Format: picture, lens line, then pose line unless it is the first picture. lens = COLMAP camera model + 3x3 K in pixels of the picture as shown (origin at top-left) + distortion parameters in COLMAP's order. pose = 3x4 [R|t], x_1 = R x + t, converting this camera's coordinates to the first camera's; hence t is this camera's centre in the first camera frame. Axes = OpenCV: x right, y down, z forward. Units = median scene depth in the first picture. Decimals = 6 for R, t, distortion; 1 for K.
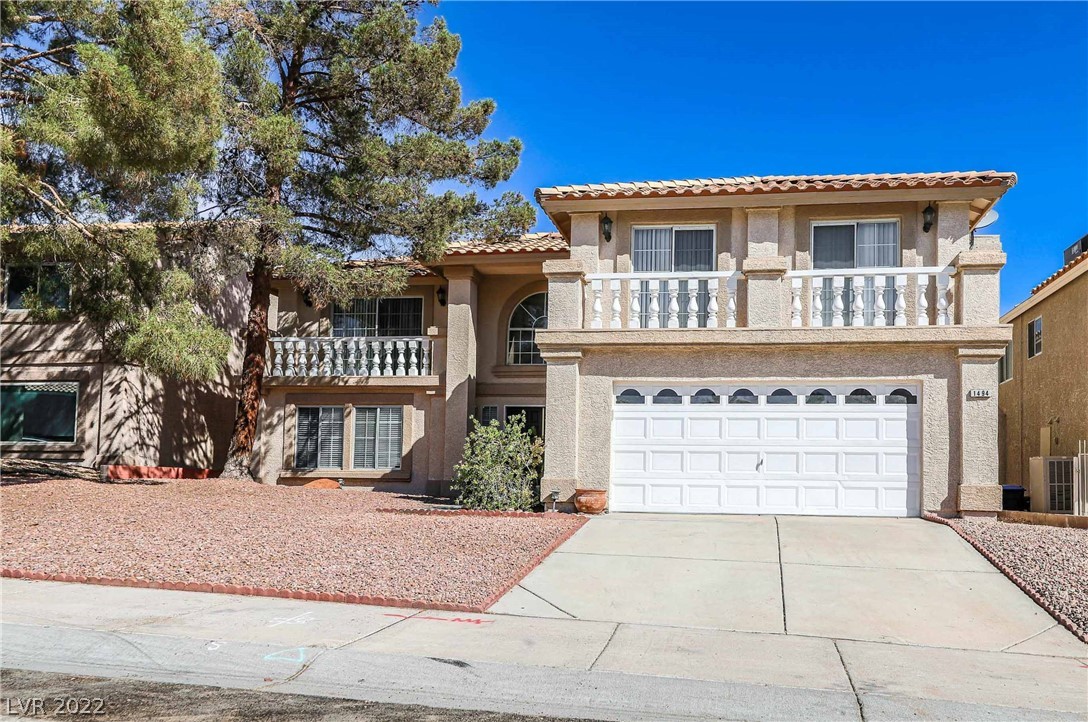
lens RADIAL K [[760.3, 0, 544.5], [0, 760.3, 441.1], [0, 0, 1]] dist [0.004186, 0.000946]
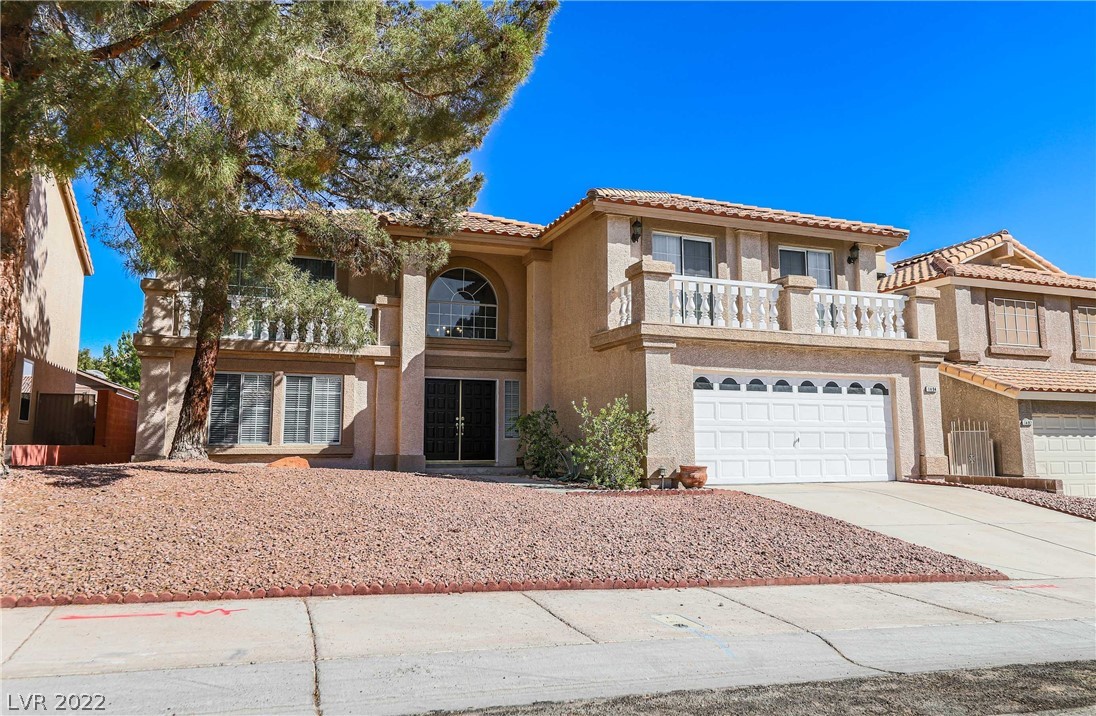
lens RADIAL K [[745.1, 0, 547.7], [0, 745.1, 339.8], [0, 0, 1]] dist [-0.002836, -0.000378]
pose [[0.890135, 0.051331, 0.452796, -0.561609], [-0.013994, 0.996246, -0.085429, -0.022510], [-0.455481, 0.069707, 0.887512, 0.090693]]
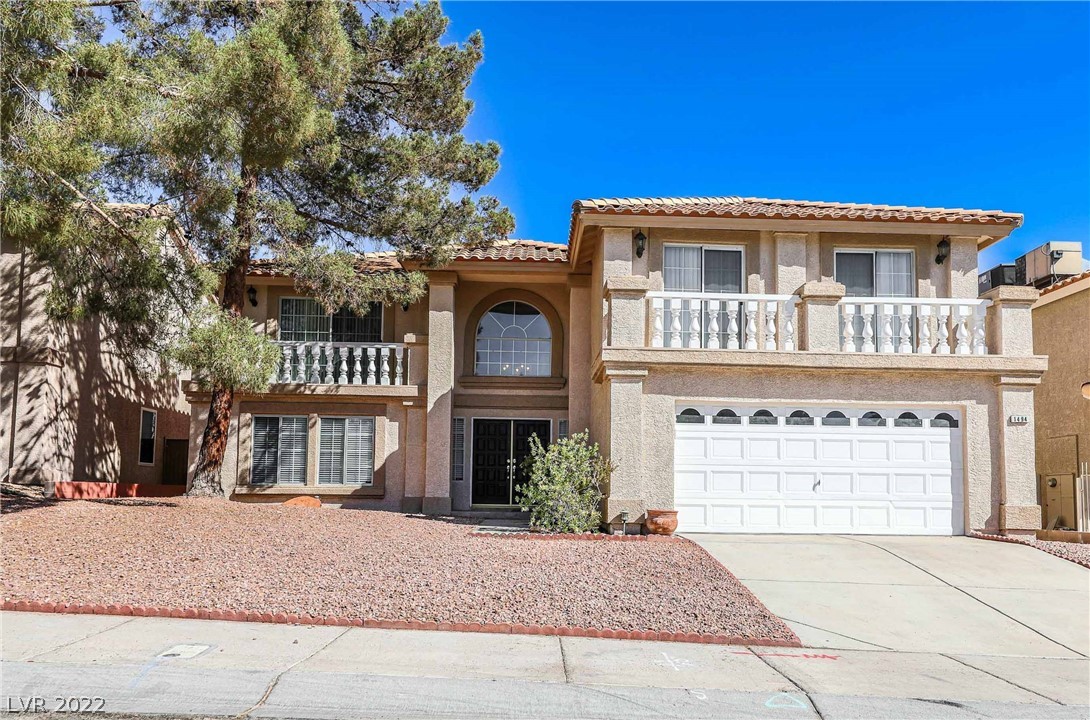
lens RADIAL K [[795.2, 0, 514.4], [0, 795.2, 427.8], [0, 0, 1]] dist [0.004231, 0.001135]
pose [[0.986319, 0.012724, 0.164353, -0.261418], [-0.008514, 0.999618, -0.026296, -0.012721], [-0.164625, 0.024537, 0.986051, 0.011403]]
